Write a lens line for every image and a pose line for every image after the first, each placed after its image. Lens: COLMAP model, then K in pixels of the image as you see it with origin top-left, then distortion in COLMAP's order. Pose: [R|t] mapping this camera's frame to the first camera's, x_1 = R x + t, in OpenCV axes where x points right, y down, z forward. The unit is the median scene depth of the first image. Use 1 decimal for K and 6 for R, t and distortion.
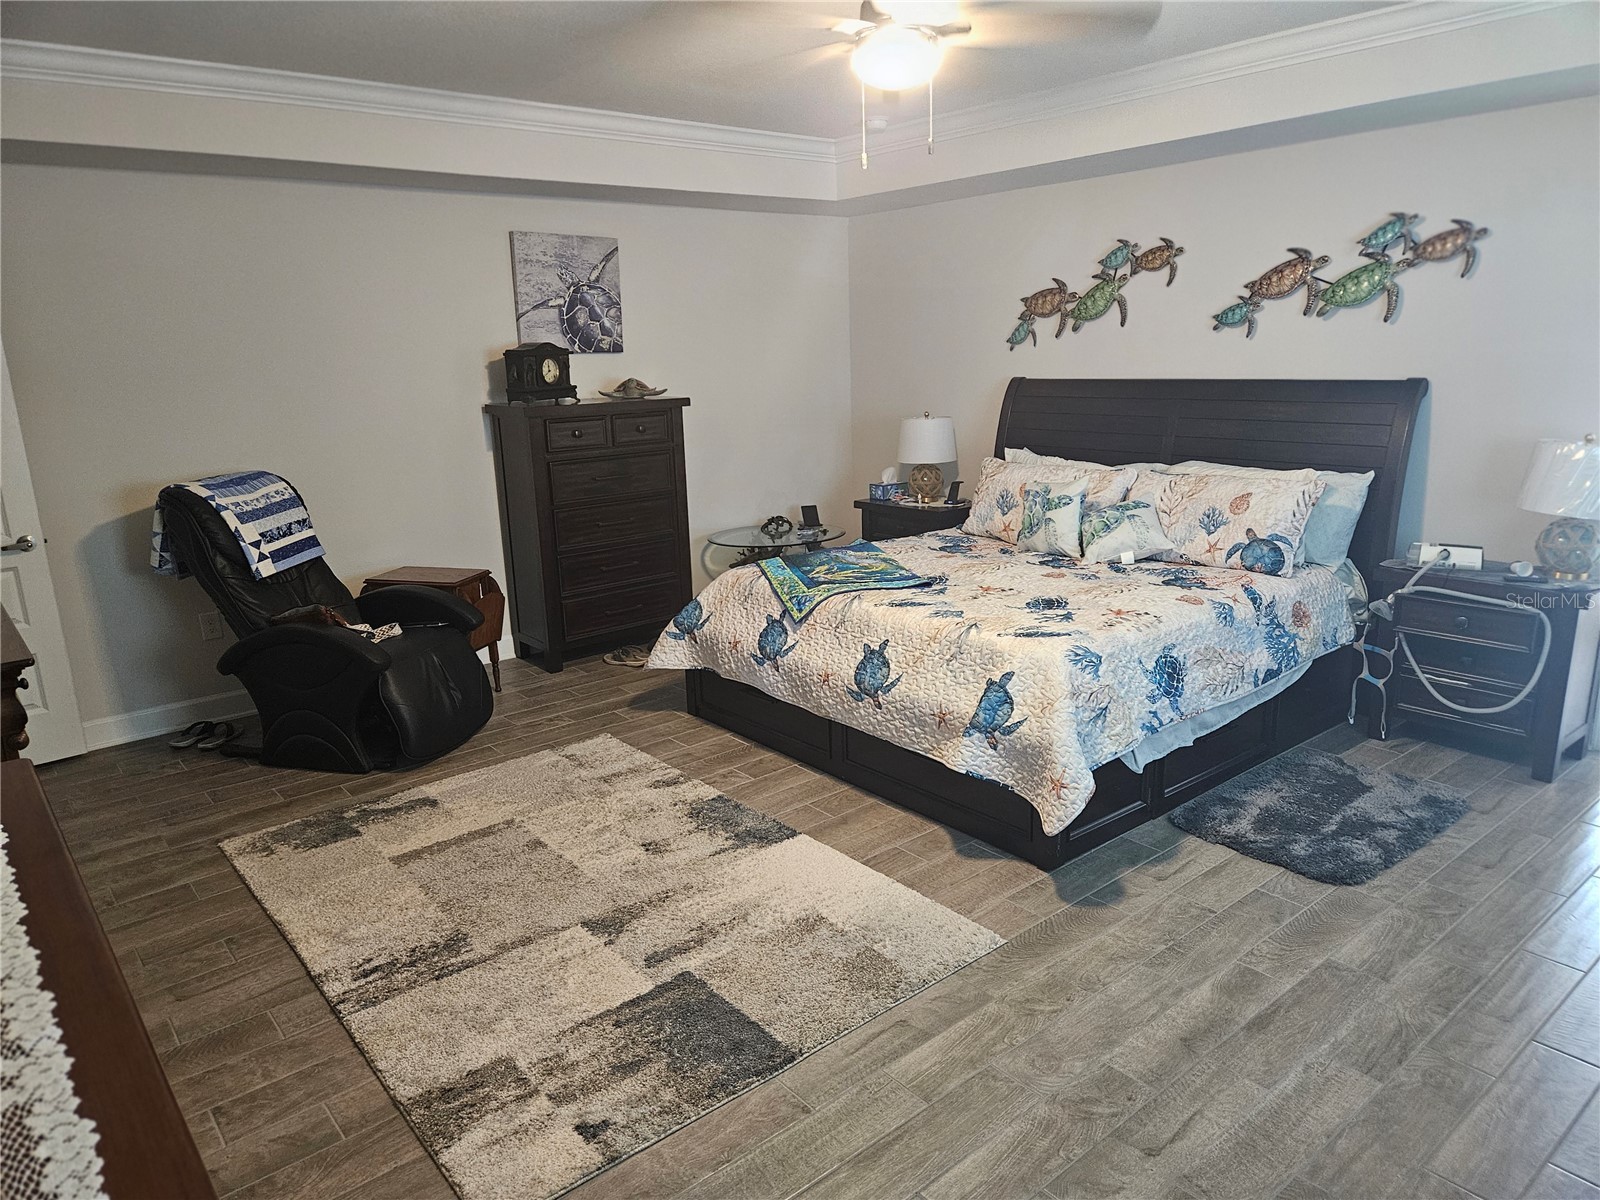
lens RADIAL K [[1068.8, 0, 800.0], [0, 1068.8, 600.0], [0, 0, 1]] dist [0.092193, -0.067415]
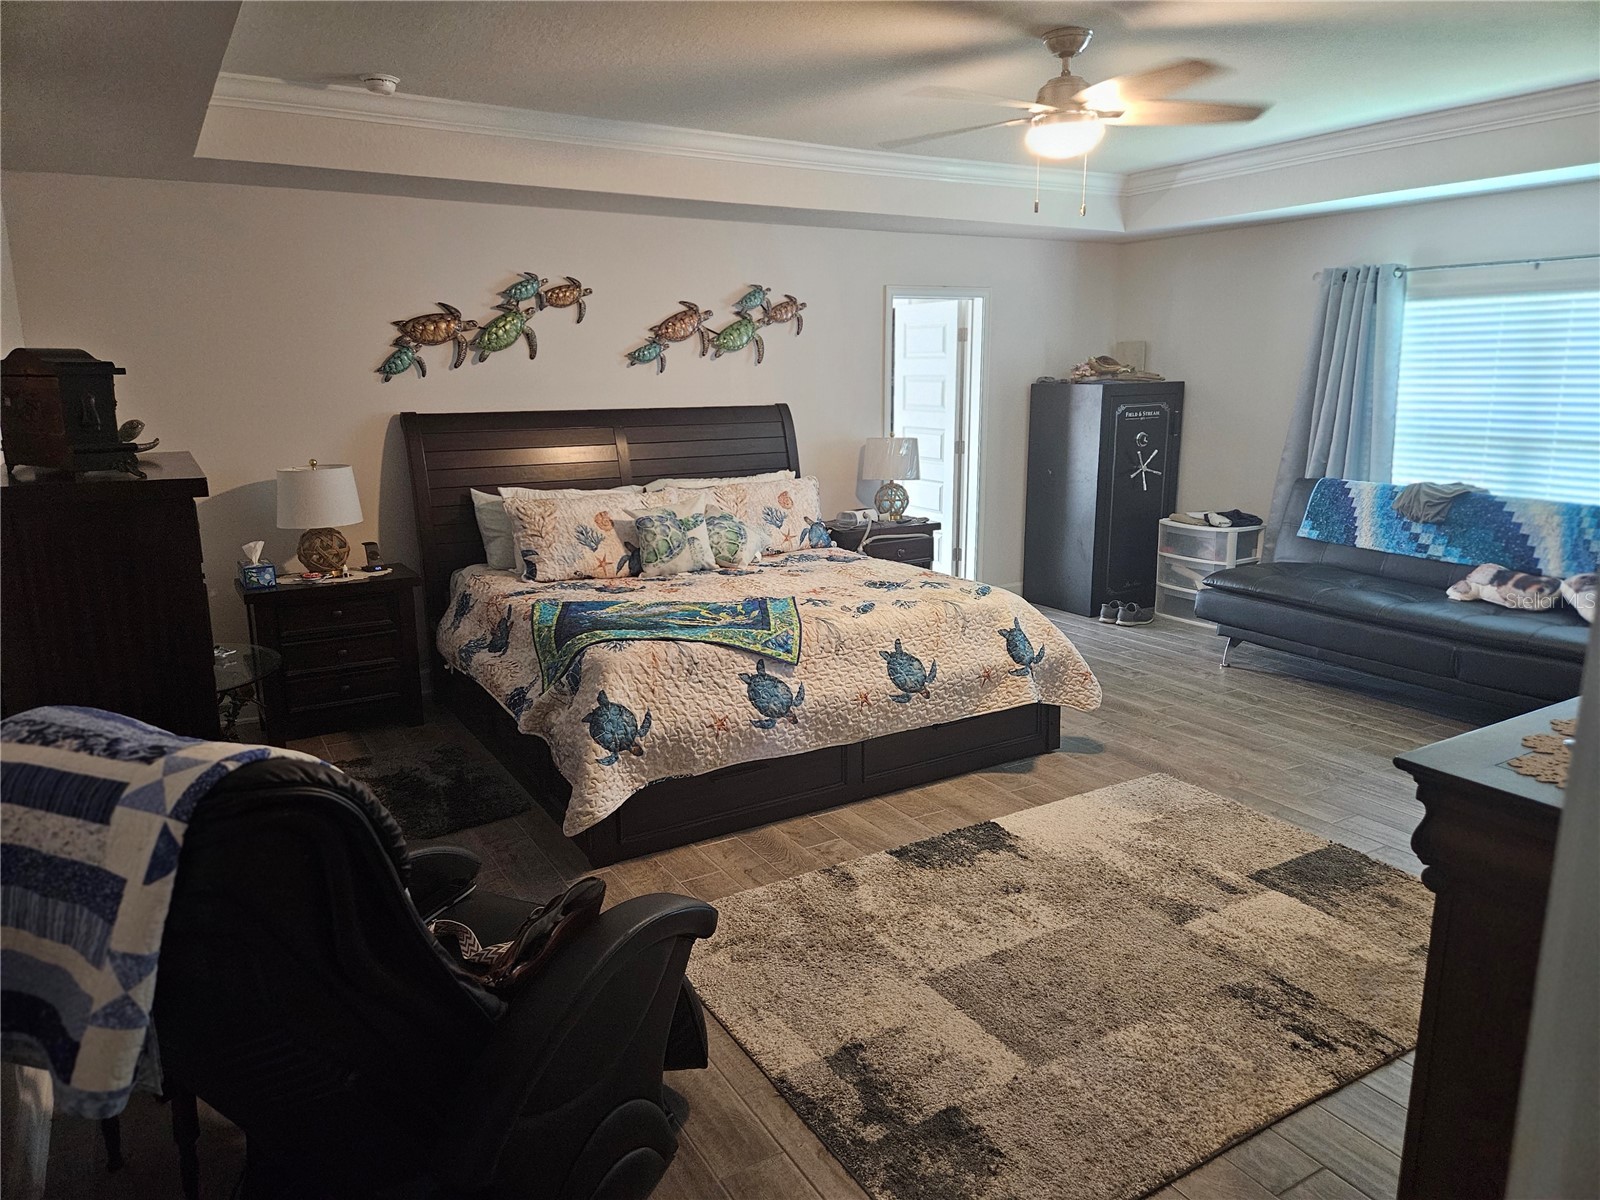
lens RADIAL K [[1075.8, 0, 800.0], [0, 1075.8, 600.0], [0, 0, 1]] dist [0.060583, -0.001118]
pose [[0.149999, -0.183037, 0.971596, -0.835226], [0.239066, 0.960267, 0.143995, -0.153439], [-0.959348, 0.210677, 0.187797, 0.769083]]
